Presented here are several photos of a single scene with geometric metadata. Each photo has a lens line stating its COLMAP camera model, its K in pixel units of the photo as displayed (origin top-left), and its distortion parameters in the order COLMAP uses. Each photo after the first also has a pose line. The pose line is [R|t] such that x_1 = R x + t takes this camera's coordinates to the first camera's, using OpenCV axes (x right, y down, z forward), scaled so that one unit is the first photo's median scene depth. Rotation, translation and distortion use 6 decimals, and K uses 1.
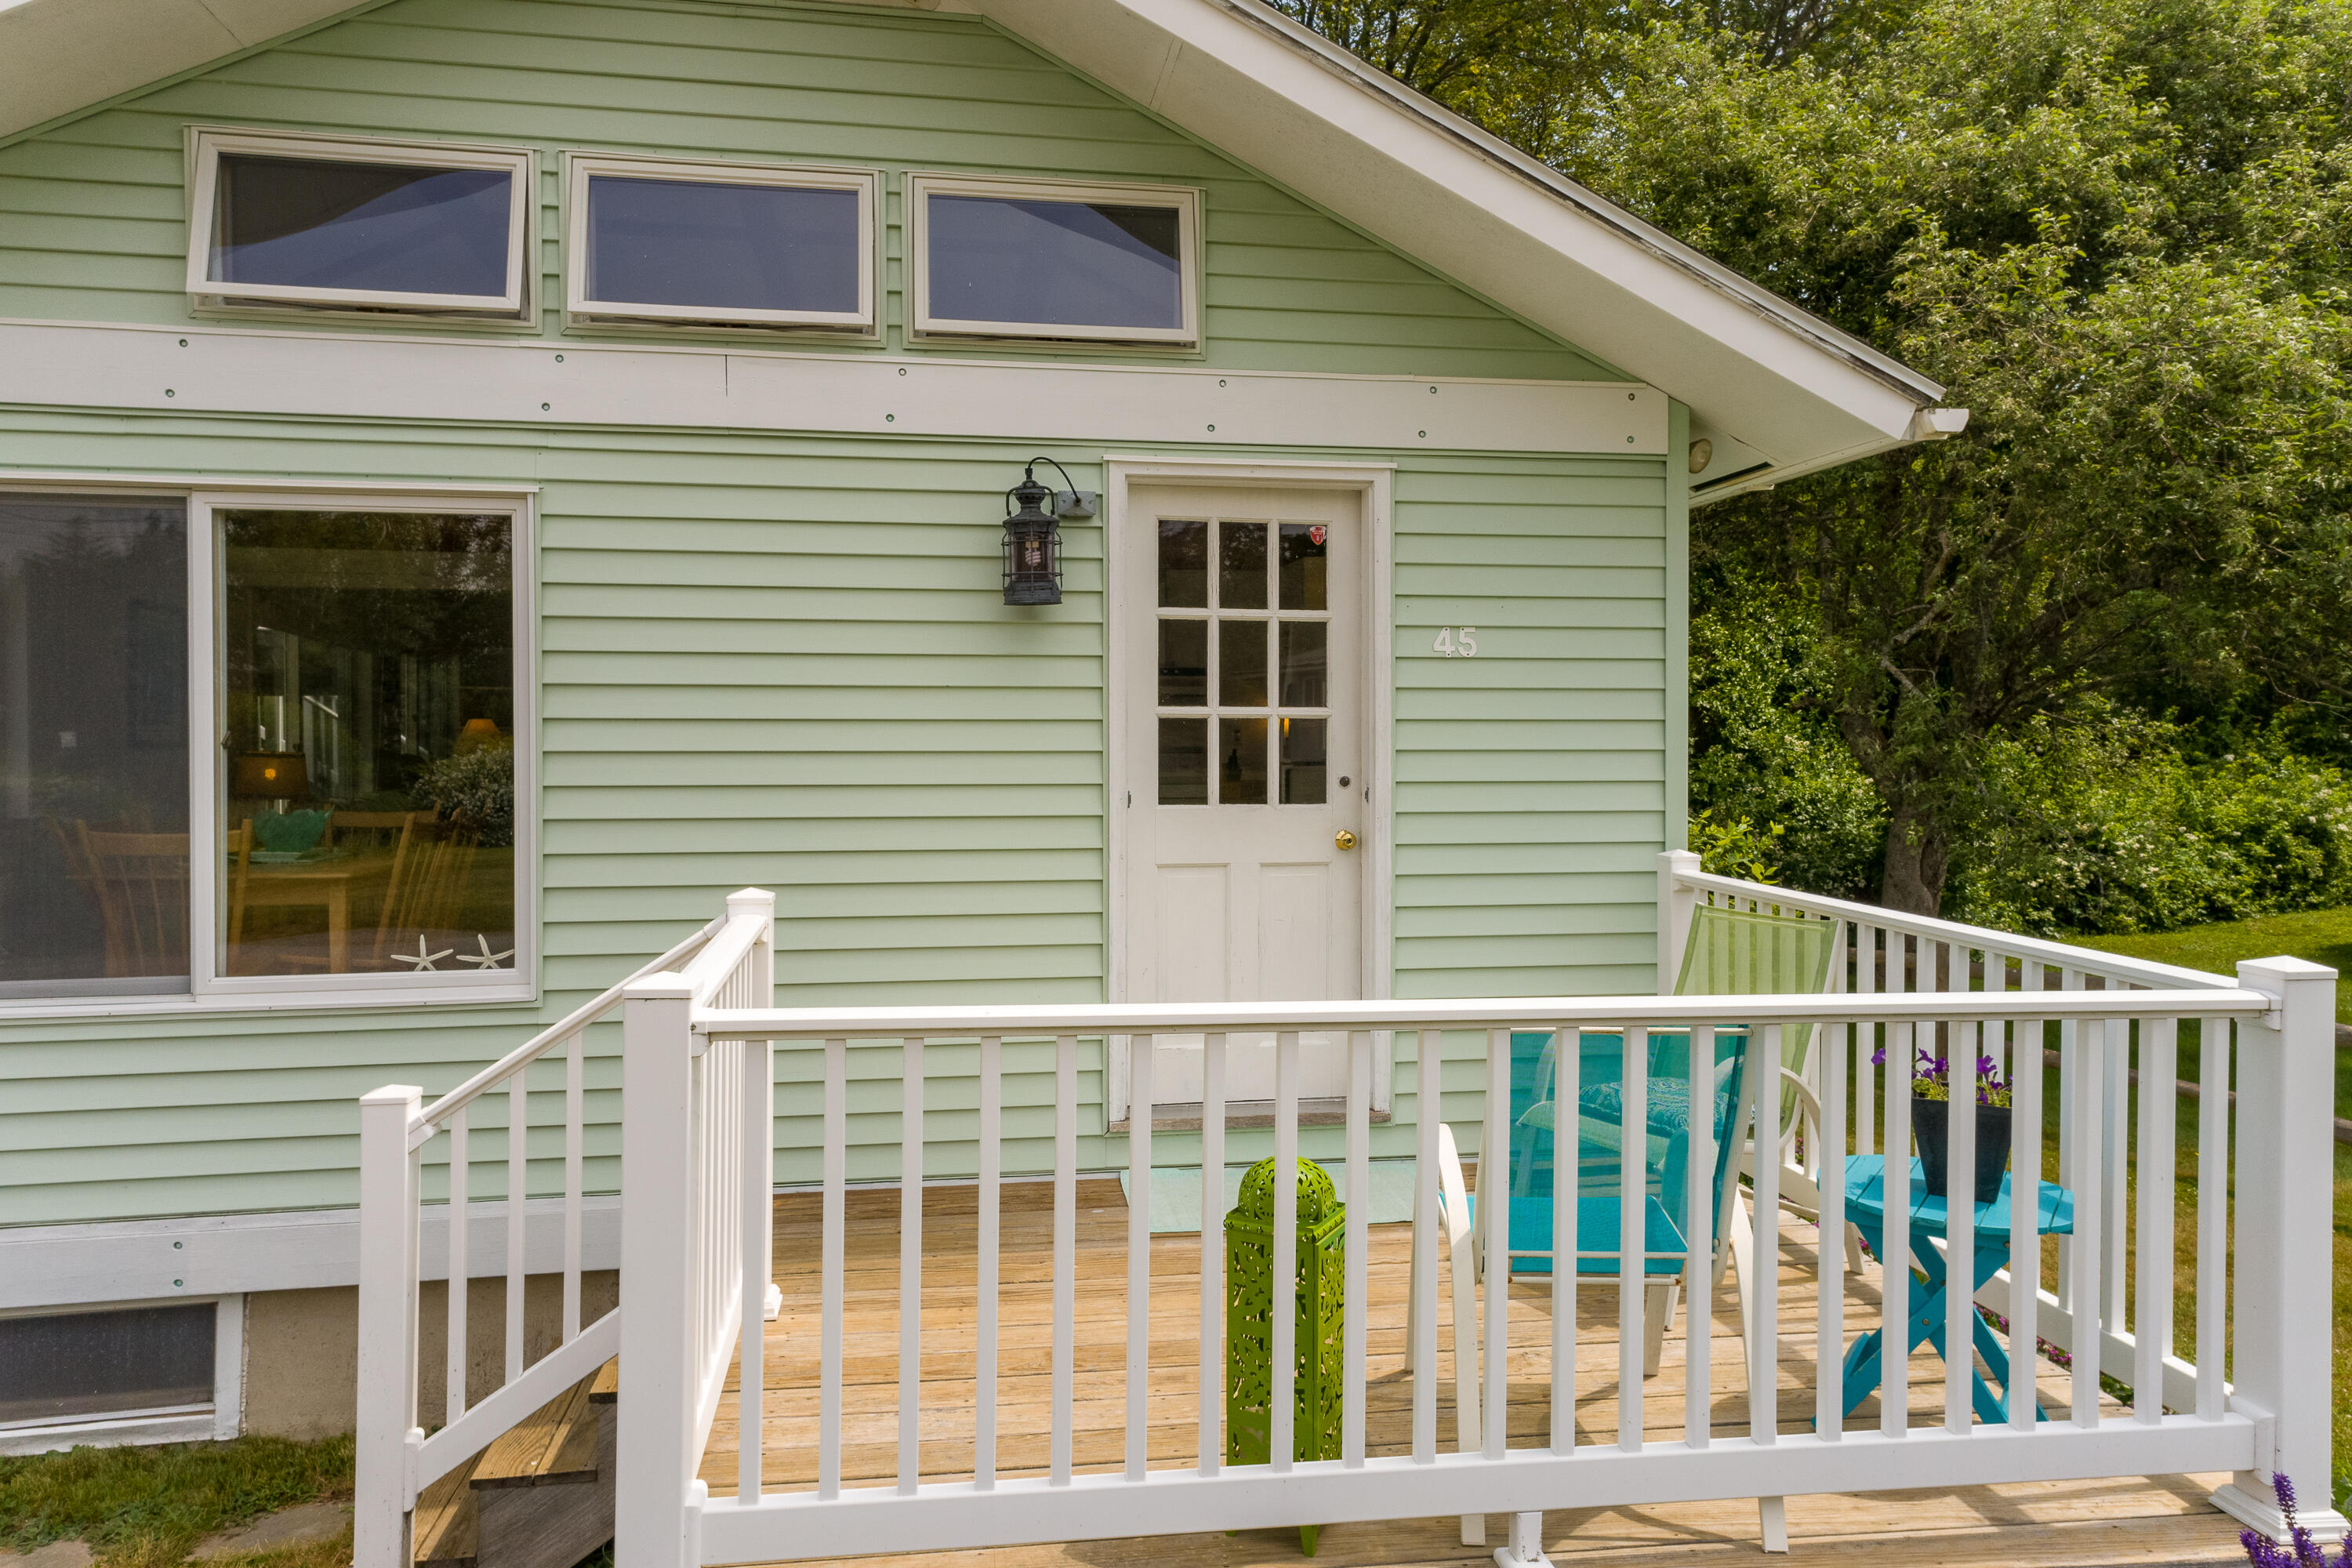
lens RADIAL K [[1621.0, 0, 1176.0], [0, 1621.0, 784.0], [0, 0, 1]] dist [0.032331, 0.004574]
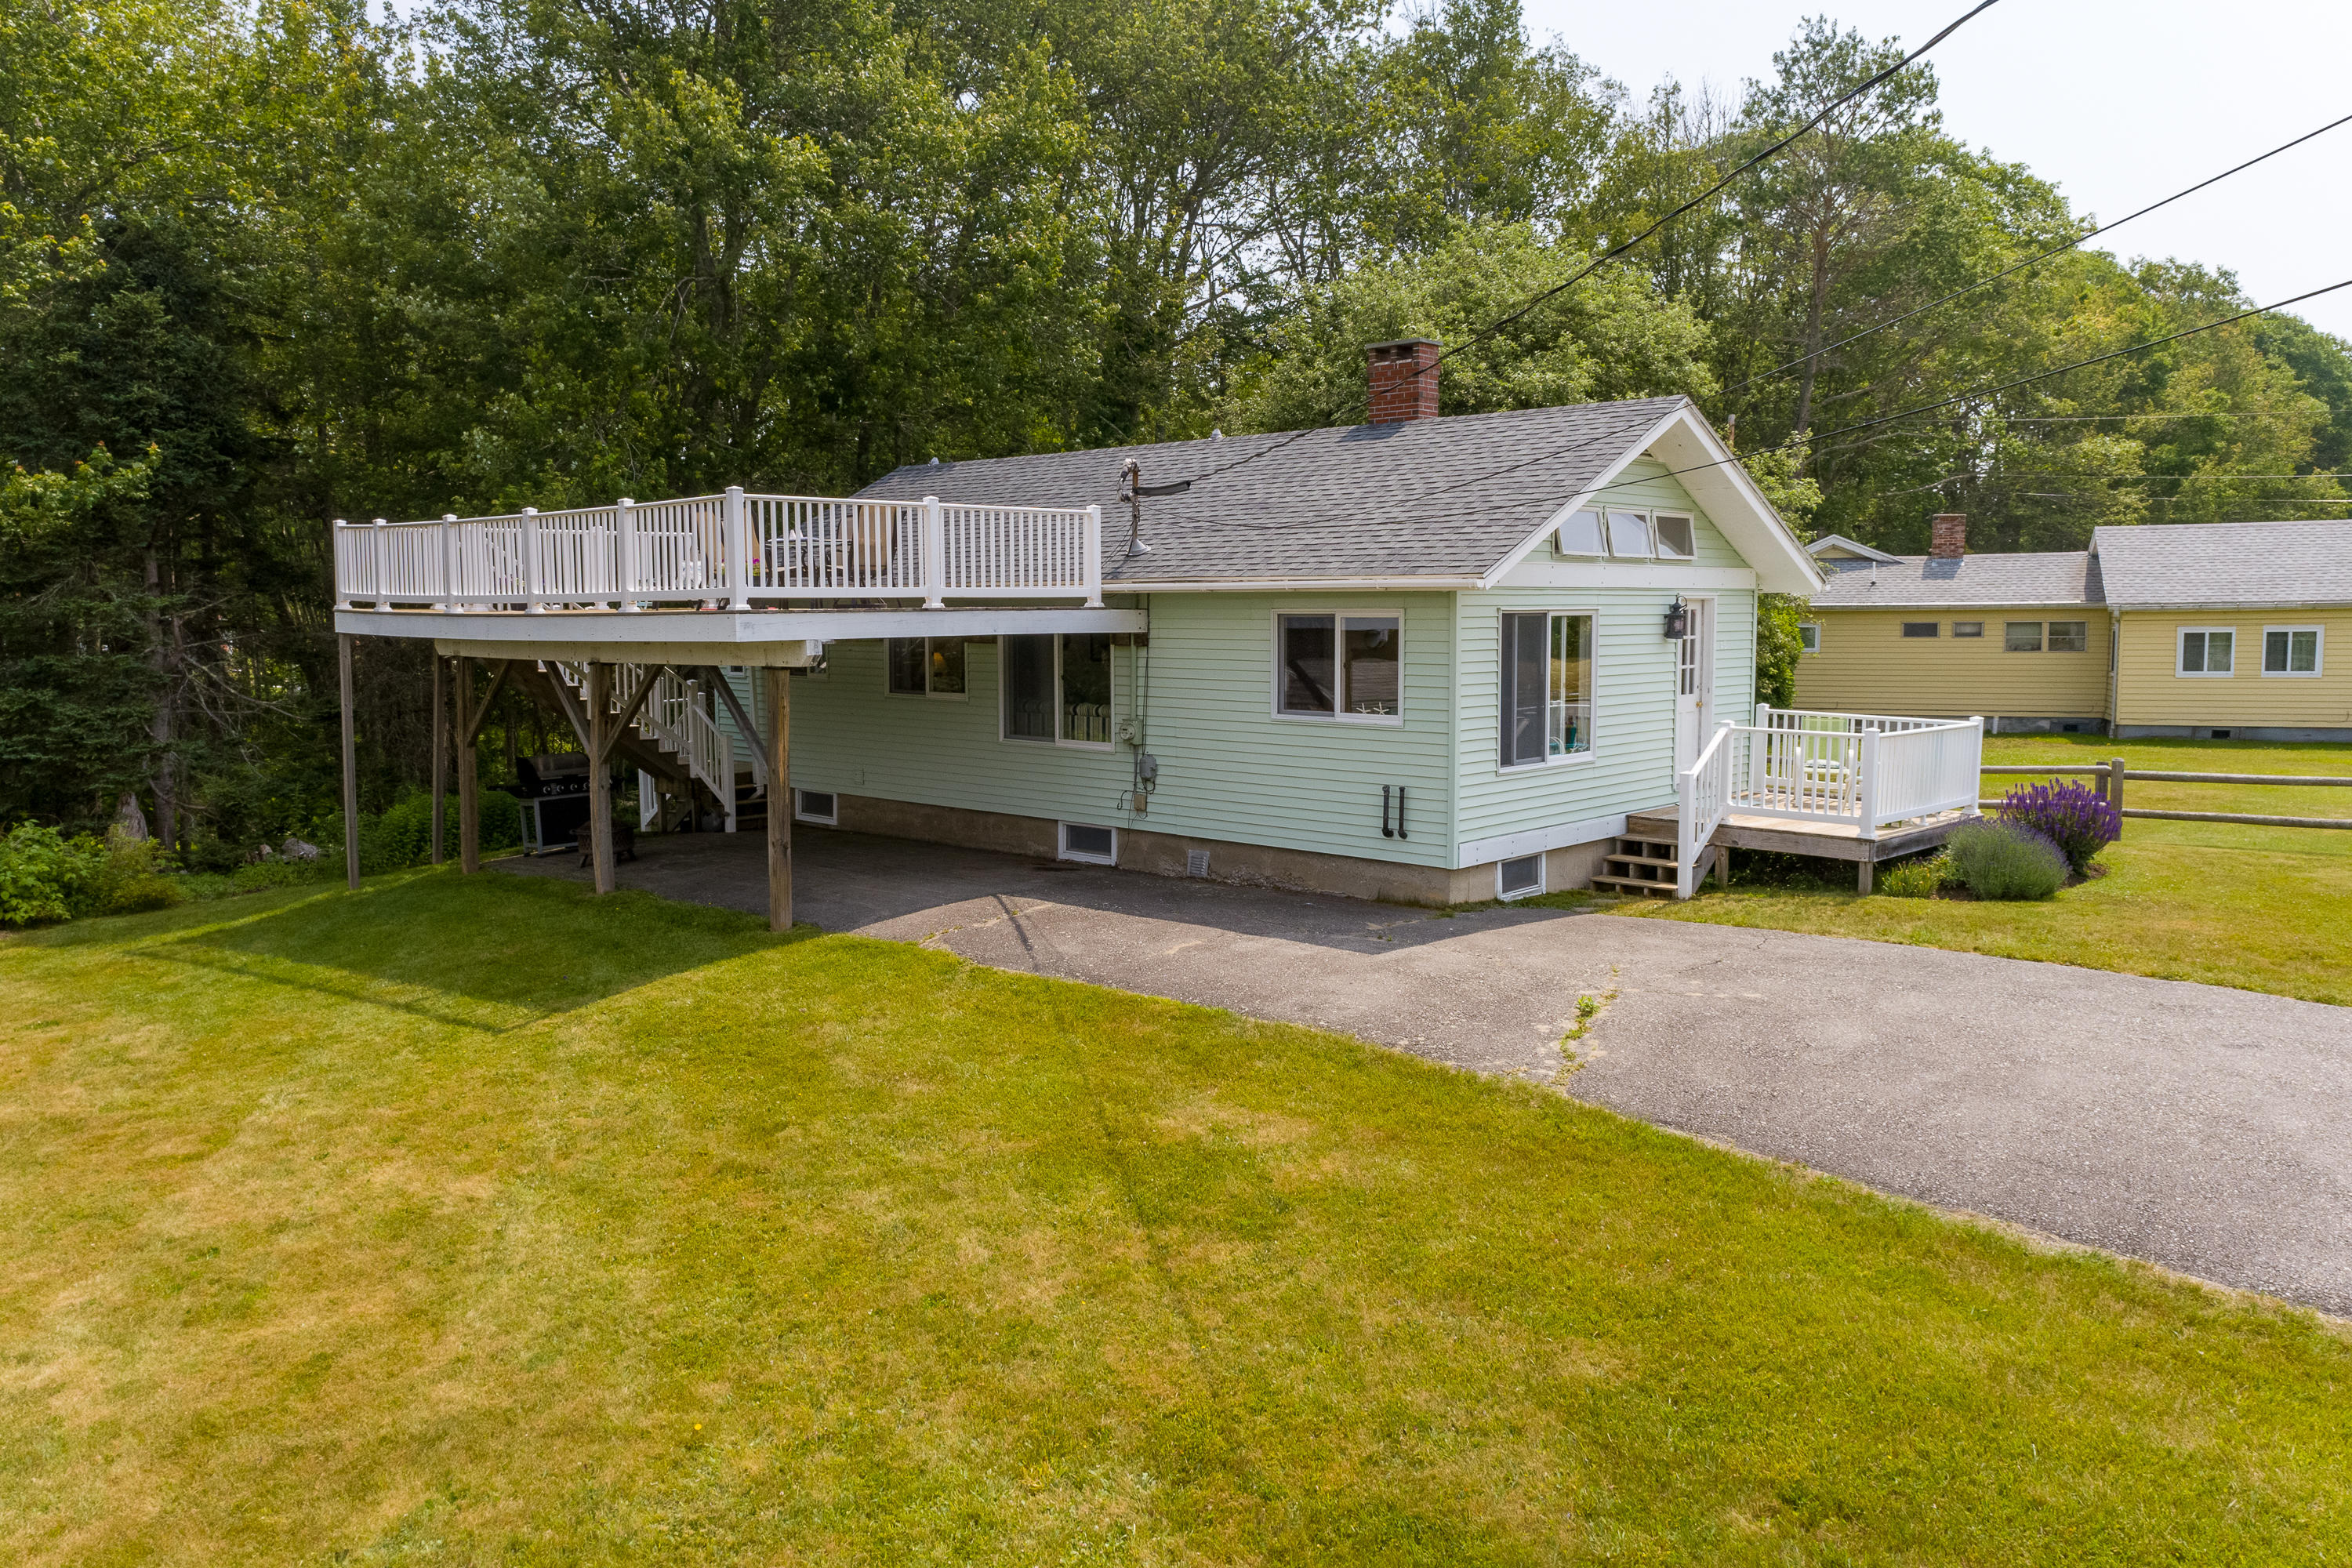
lens RADIAL K [[1745.2, 0, 1145.0], [0, 1745.2, 726.9], [0, 0, 1]] dist [0.031745, 0.008177]
pose [[0.795359, -0.044356, 0.604513, -3.104350], [0.017257, 0.998572, 0.050566, -0.125757], [-0.605893, -0.029786, 0.794988, -1.225173]]
